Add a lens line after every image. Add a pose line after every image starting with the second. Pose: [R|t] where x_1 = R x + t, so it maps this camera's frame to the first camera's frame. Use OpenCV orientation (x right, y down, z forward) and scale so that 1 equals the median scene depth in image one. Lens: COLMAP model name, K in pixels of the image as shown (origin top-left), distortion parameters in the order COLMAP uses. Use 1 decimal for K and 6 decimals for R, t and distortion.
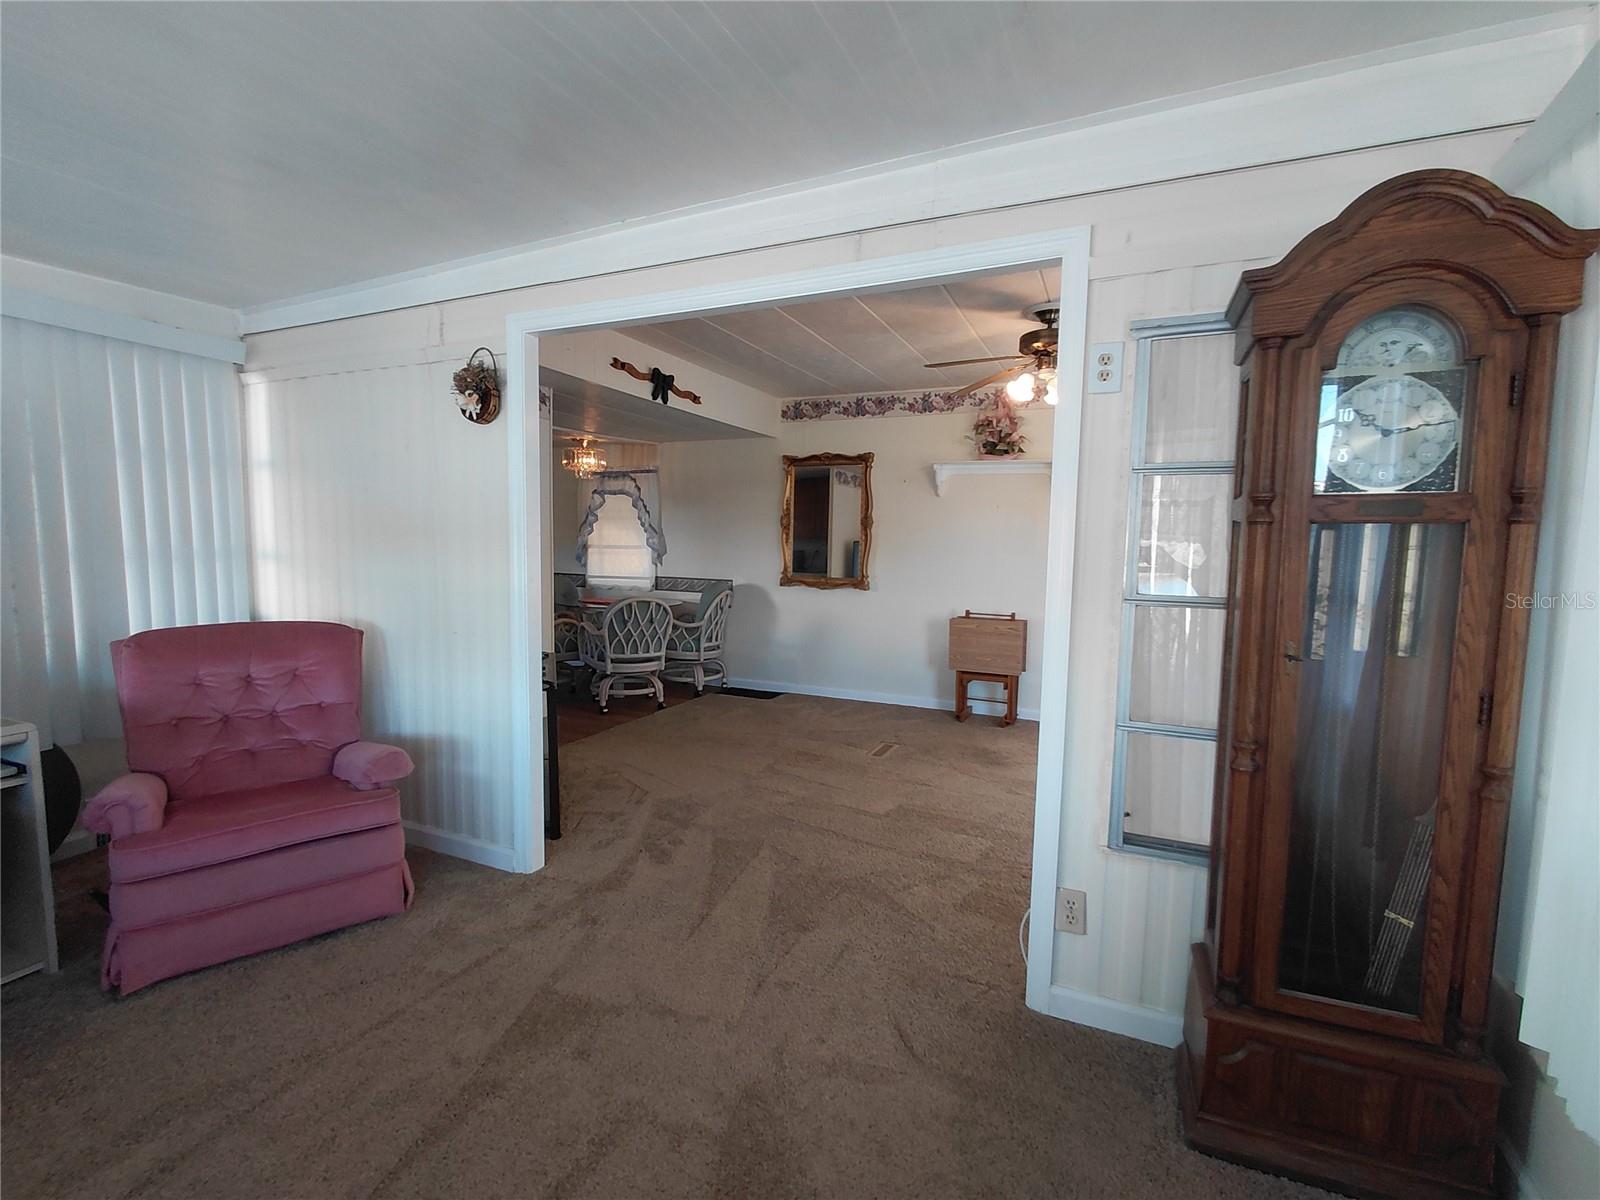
lens RADIAL K [[746.2, 0, 790.9], [0, 746.2, 603.0], [0, 0, 1]] dist [0.003162, 0.000135]
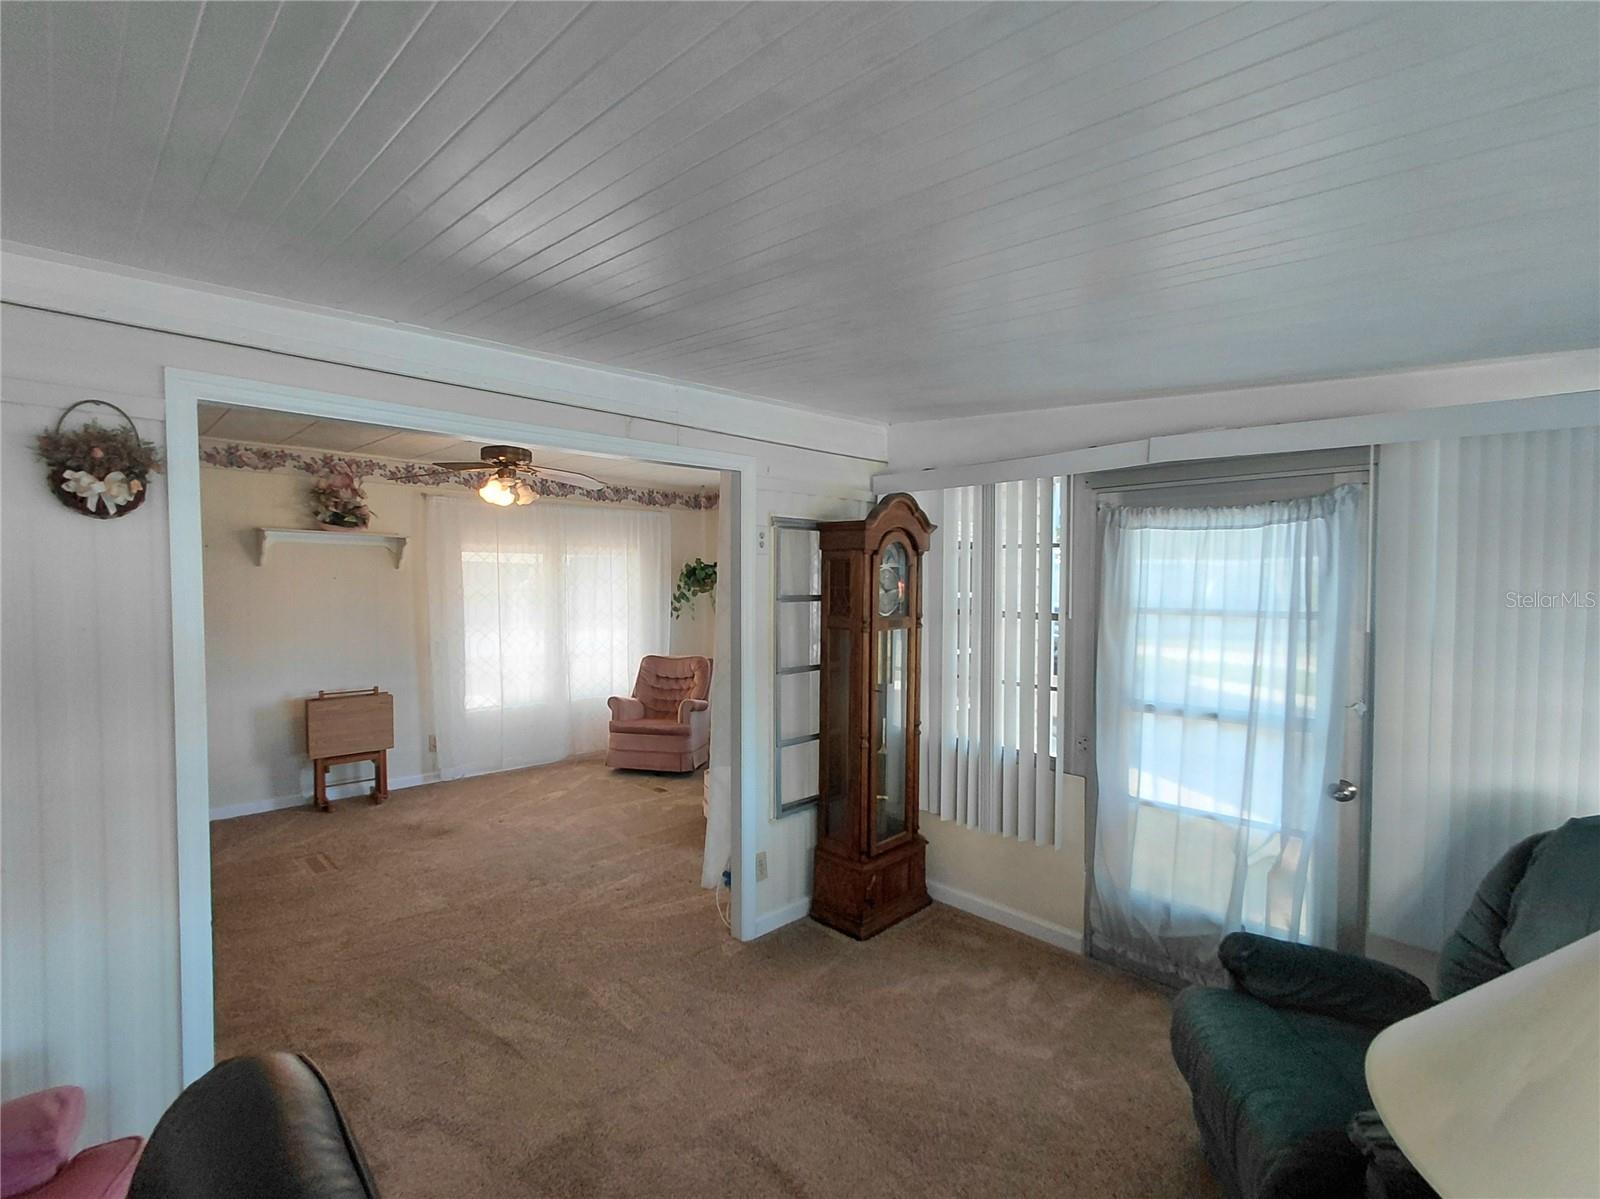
lens RADIAL K [[746.2, 0, 789.5], [0, 746.2, 605.8], [0, 0, 1]] dist [0.003162, 0.000135]
pose [[0.360671, -0.050778, 0.931310, -0.507814], [0.079821, 0.996534, 0.023422, -0.087637], [-0.929271, 0.065890, 0.363474, 0.143622]]
